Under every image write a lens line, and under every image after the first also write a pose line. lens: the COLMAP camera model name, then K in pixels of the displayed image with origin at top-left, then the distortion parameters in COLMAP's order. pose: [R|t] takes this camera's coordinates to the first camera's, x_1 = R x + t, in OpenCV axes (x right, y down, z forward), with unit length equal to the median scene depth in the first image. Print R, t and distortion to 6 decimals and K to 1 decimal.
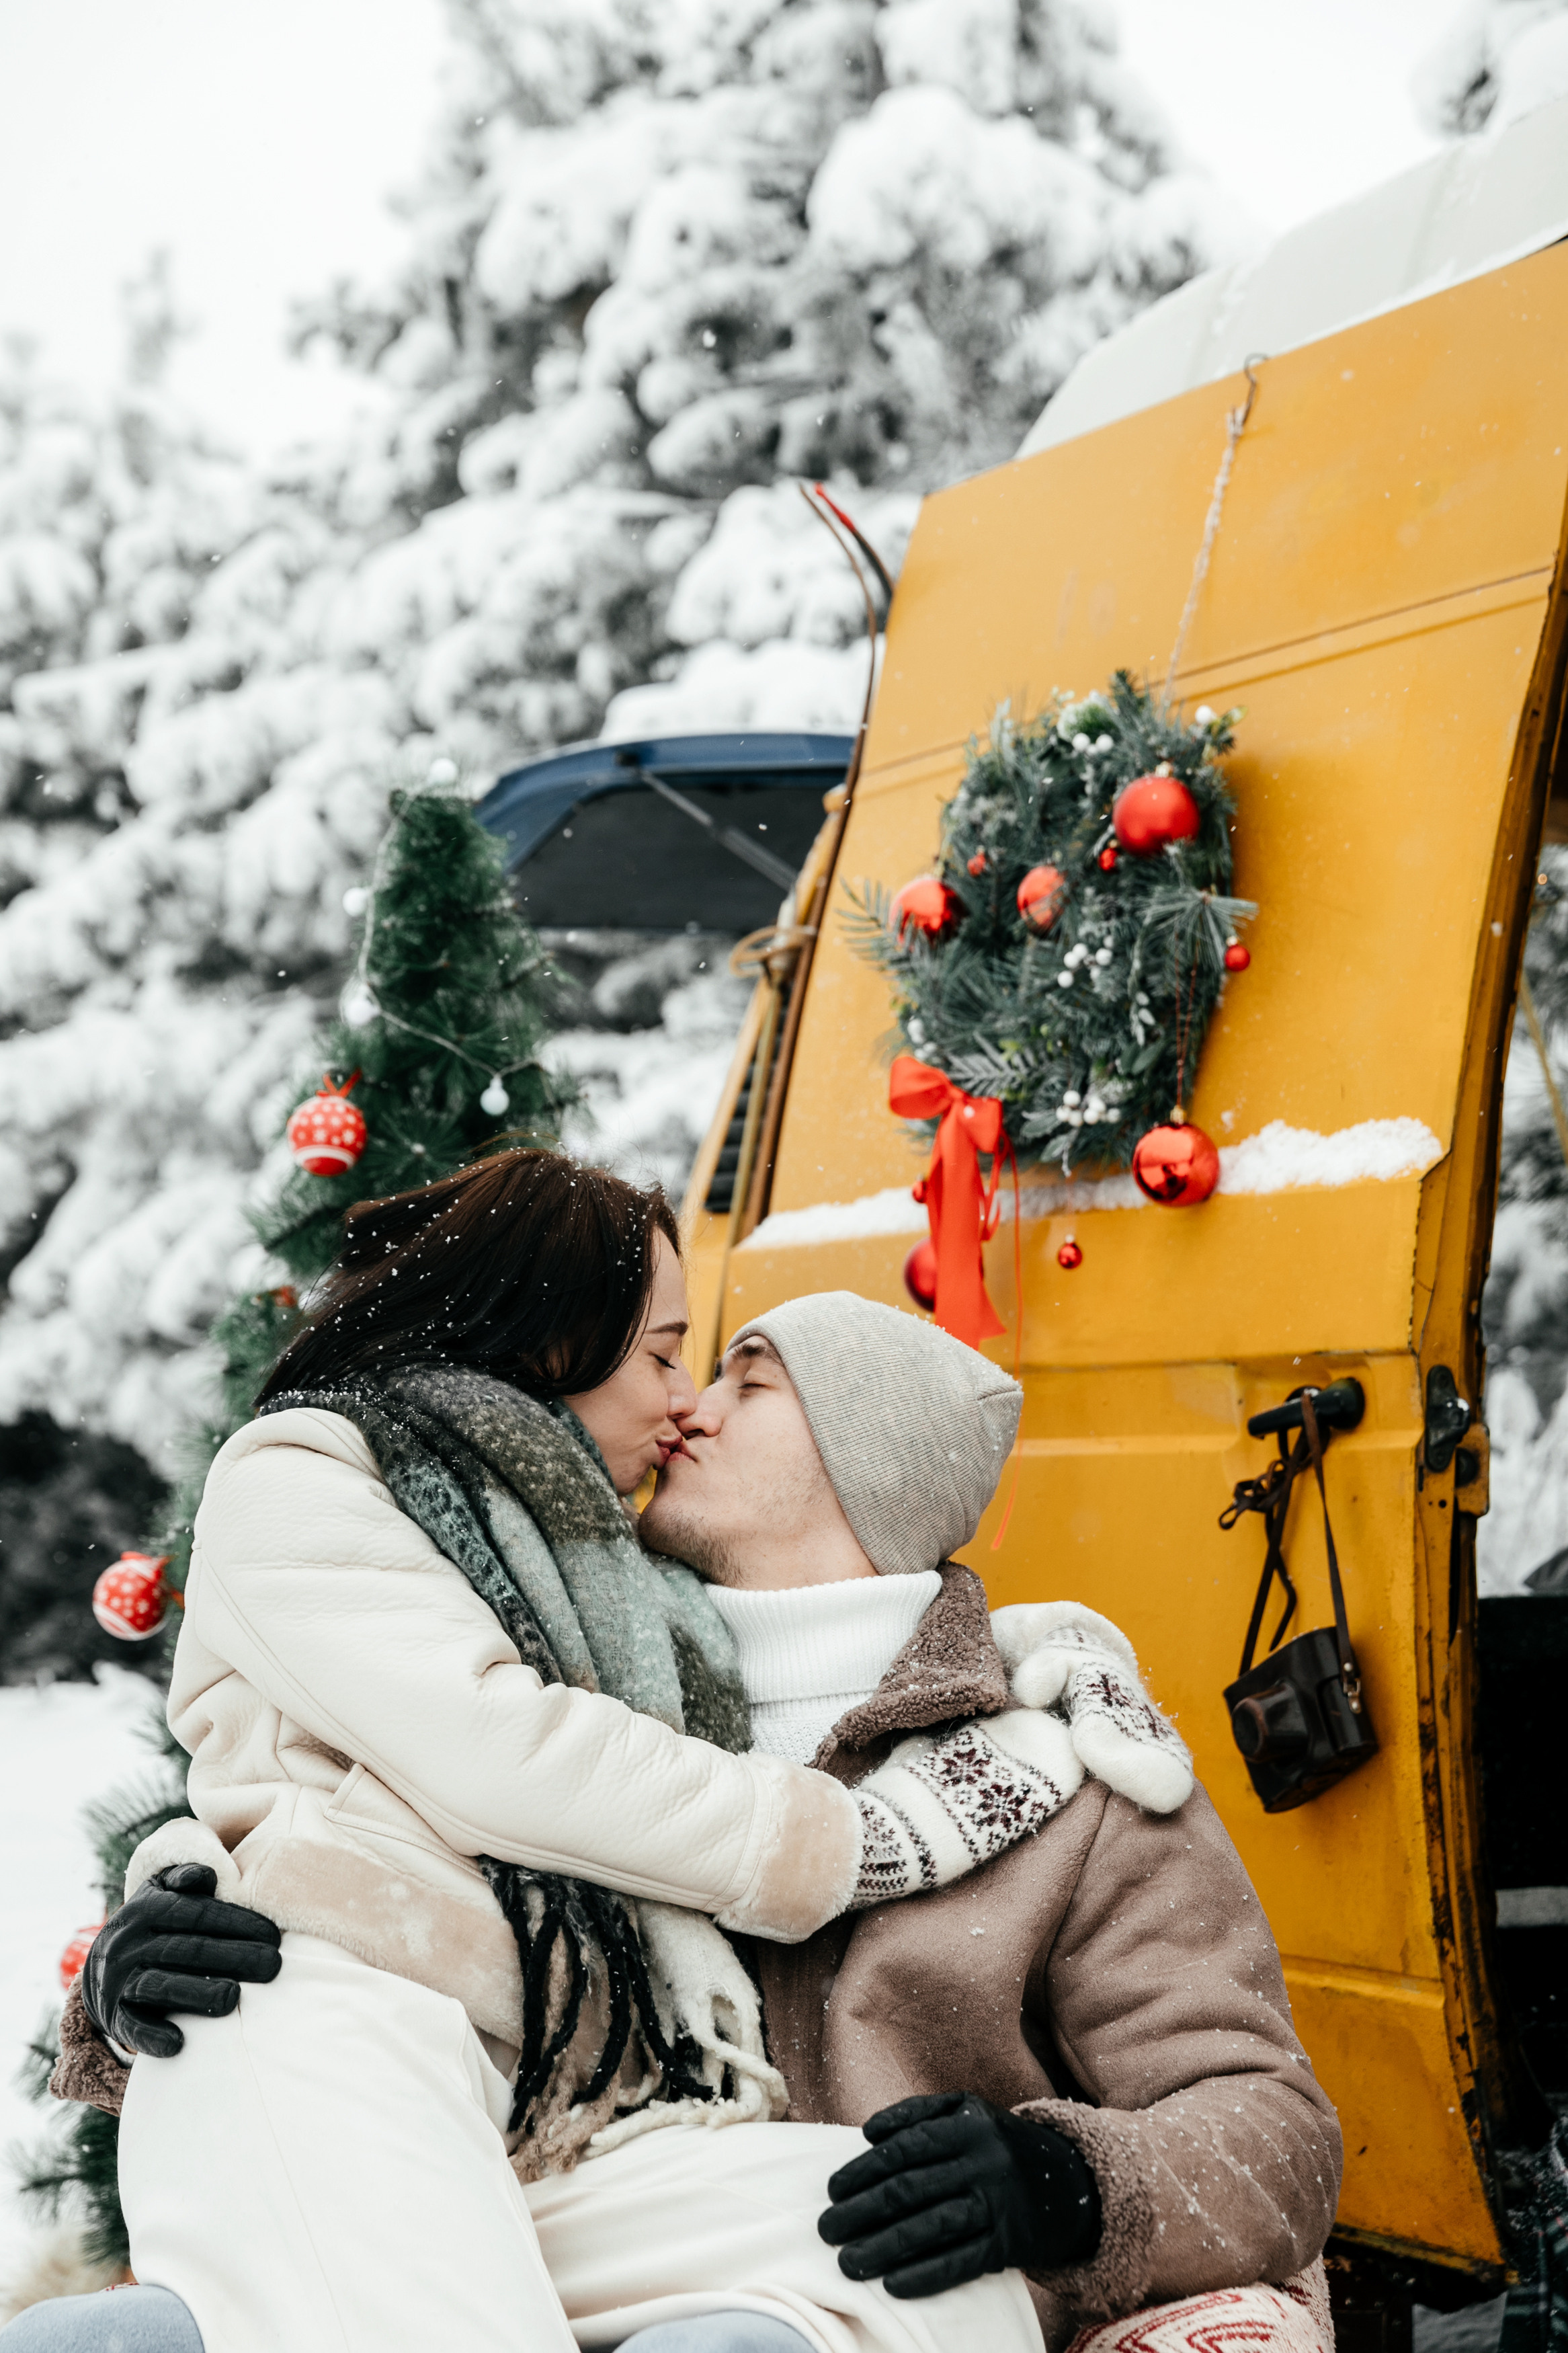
lens RADIAL K [[4438.7, 0, 784.0], [0, 4438.7, 1176.5], [0, 0, 1]] dist [0.050230, -0.457442]
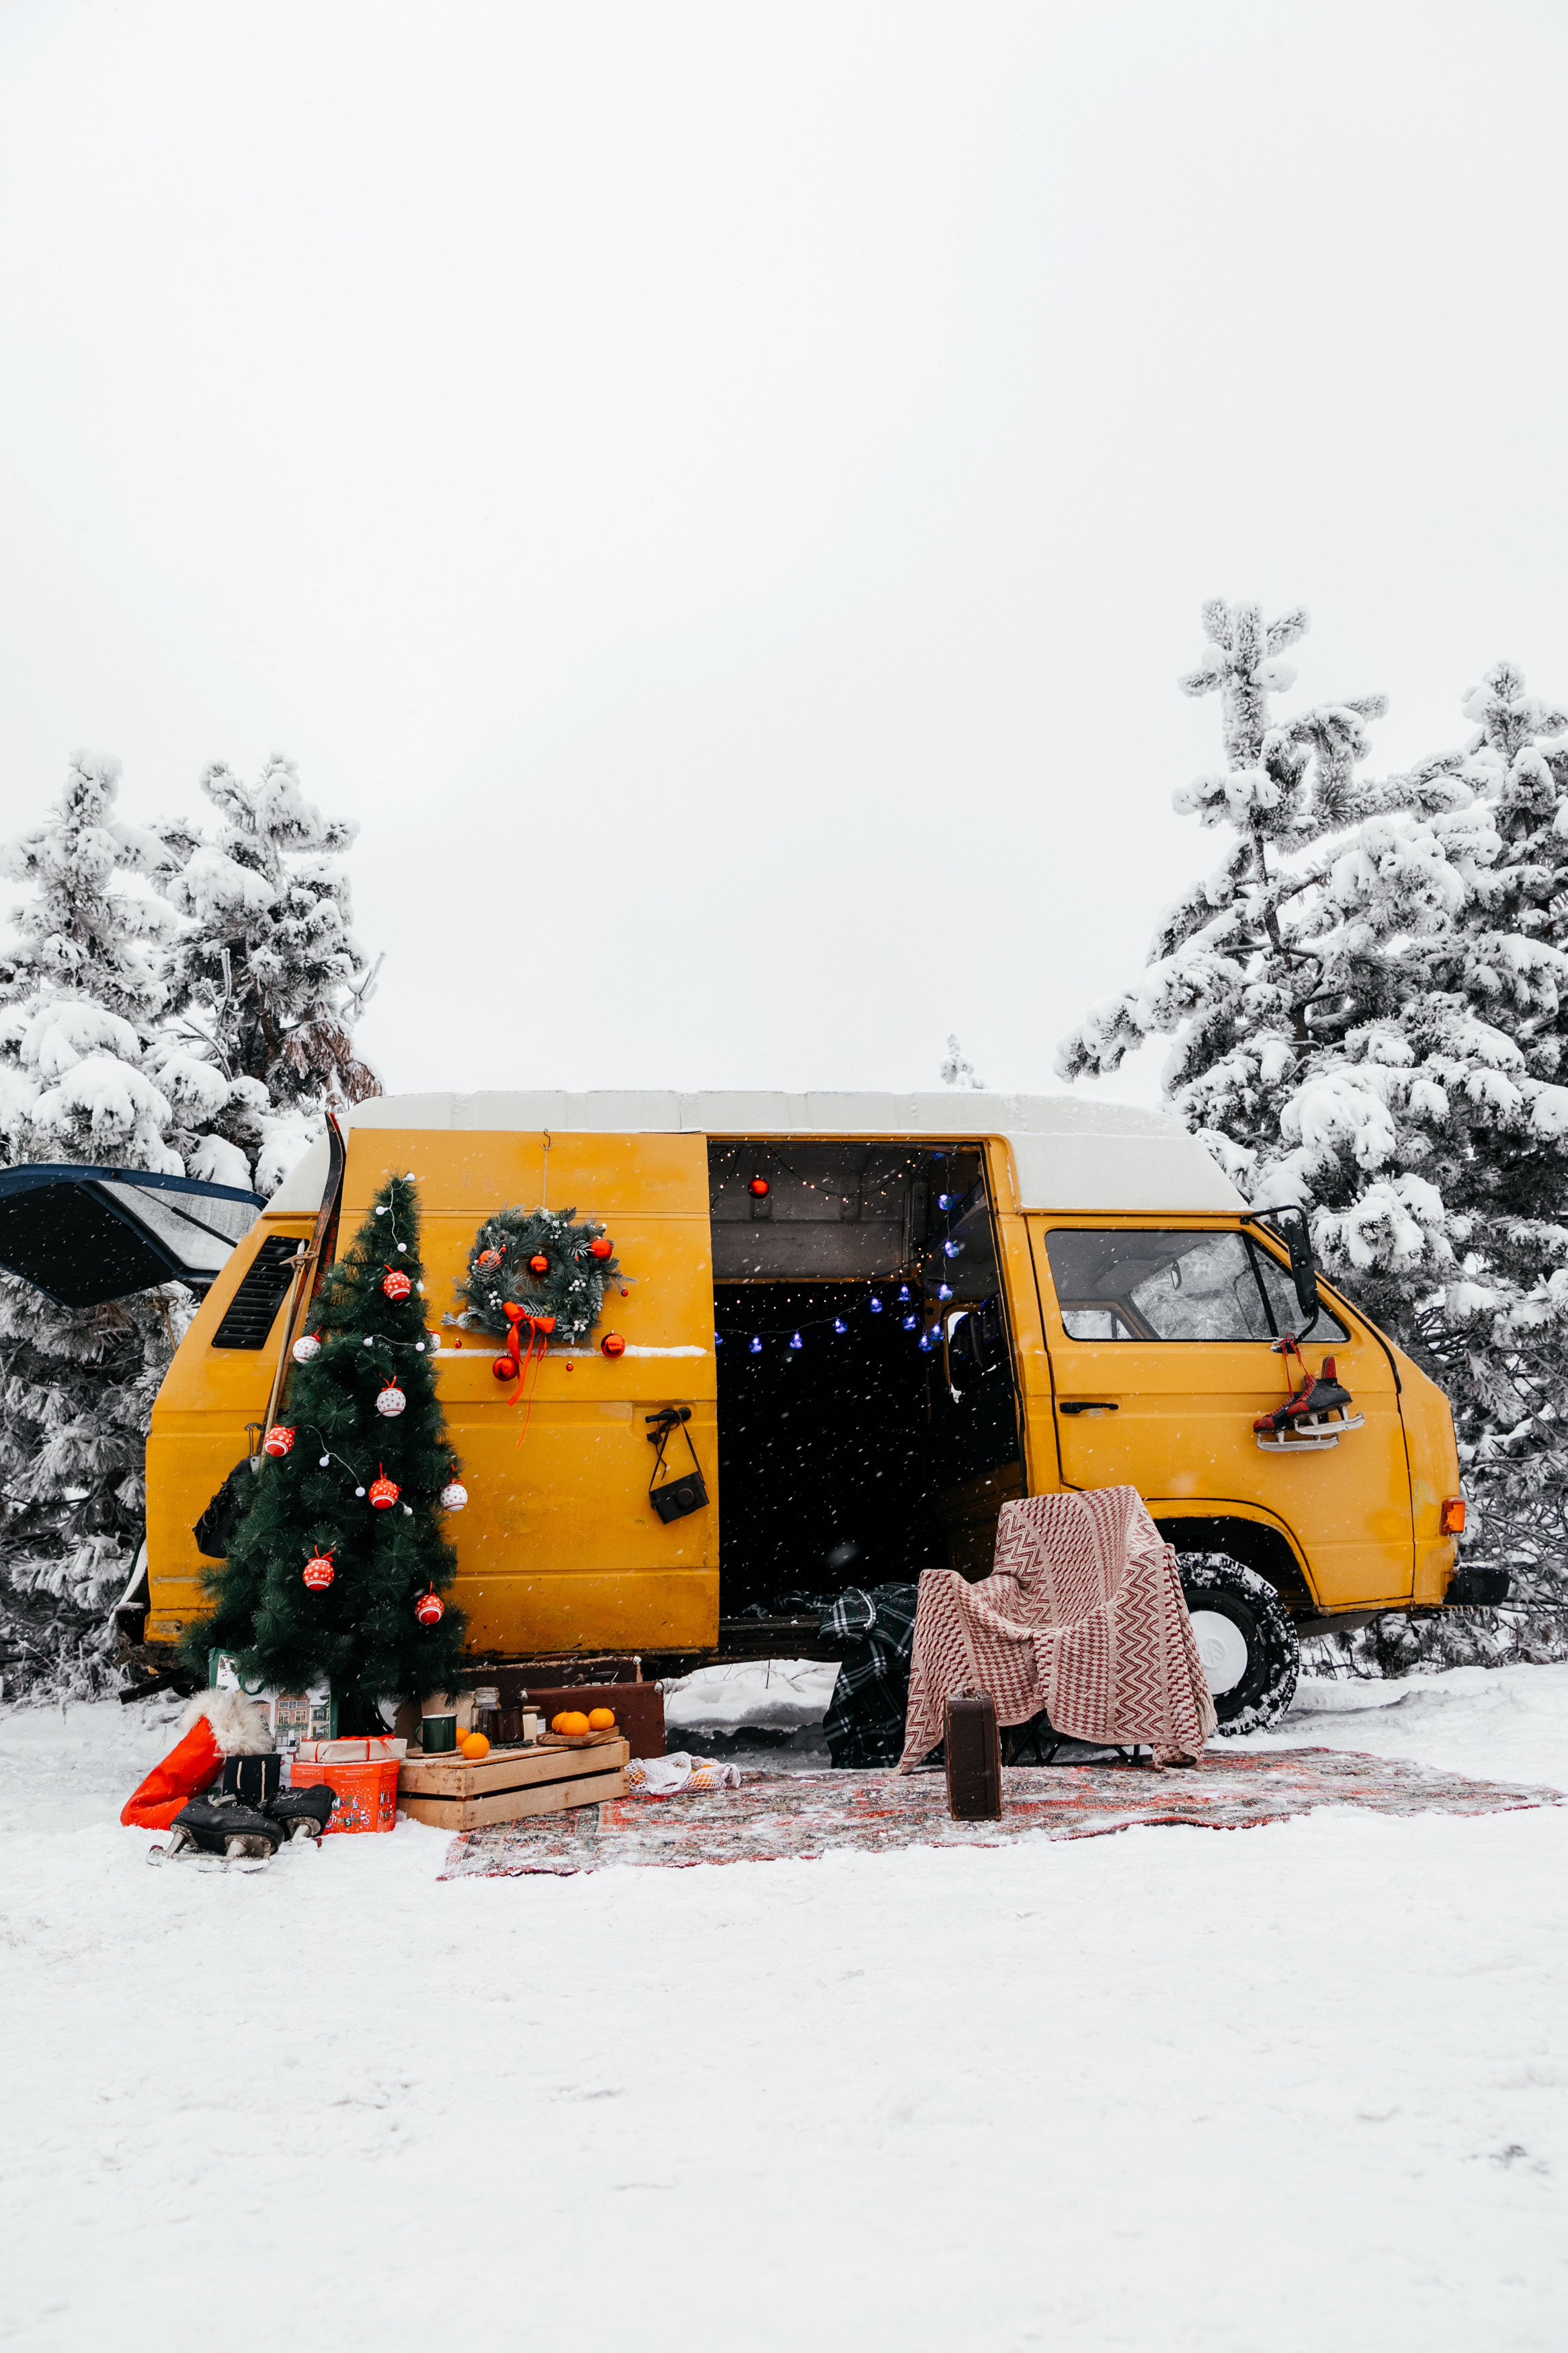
lens RADIAL K [[1559.5, 0, 784.0], [0, 1559.5, 1176.5], [0, 0, 1]] dist [0.002032, 0.001862]
pose [[0.355726, 0.272628, 0.893942, -0.976533], [-0.044172, 0.960343, -0.275301, 0.196892], [-0.933546, 0.058444, 0.353662, 0.396932]]
